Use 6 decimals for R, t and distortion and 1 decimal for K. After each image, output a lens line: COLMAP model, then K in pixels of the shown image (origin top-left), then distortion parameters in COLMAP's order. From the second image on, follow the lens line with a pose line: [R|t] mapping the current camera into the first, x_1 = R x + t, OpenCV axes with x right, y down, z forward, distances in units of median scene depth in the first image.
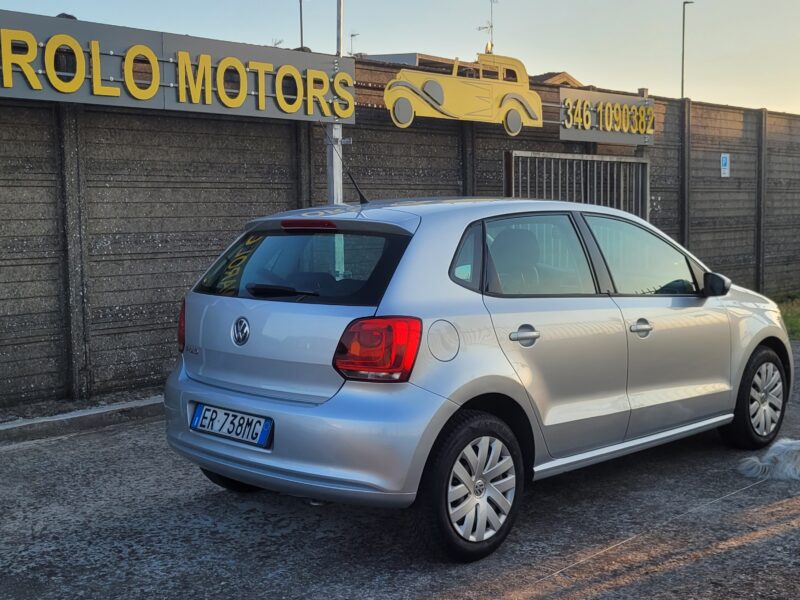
lens RADIAL K [[1017.2, 0, 397.2], [0, 1017.2, 298.7], [0, 0, 1]] dist [0.046640, 0.000000]
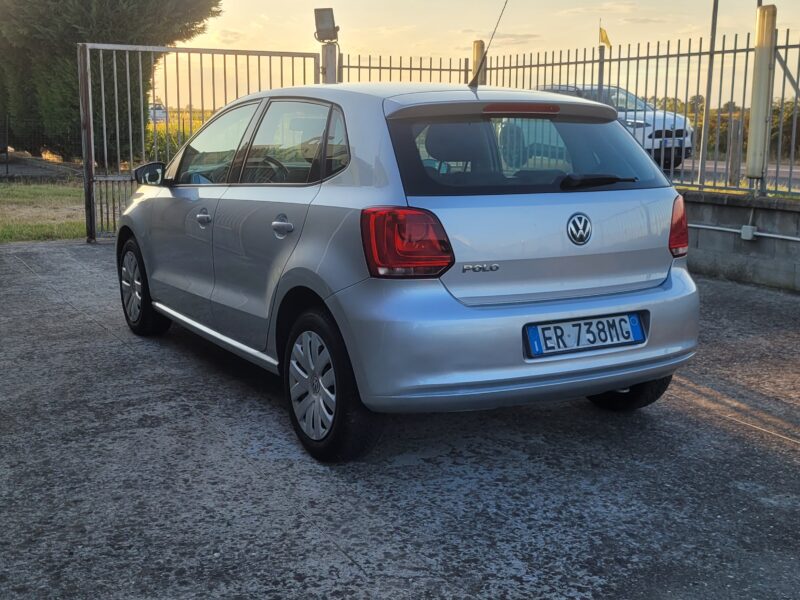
lens RADIAL K [[1017.2, 0, 404.5], [0, 1017.2, 294.4], [0, 0, 1]] dist [0.046640, 0.000000]
pose [[0.249993, -0.156492, 0.955518, -1.021155], [0.071360, 0.987146, 0.143002, -0.048252], [-0.965614, 0.032437, 0.257947, 0.899299]]
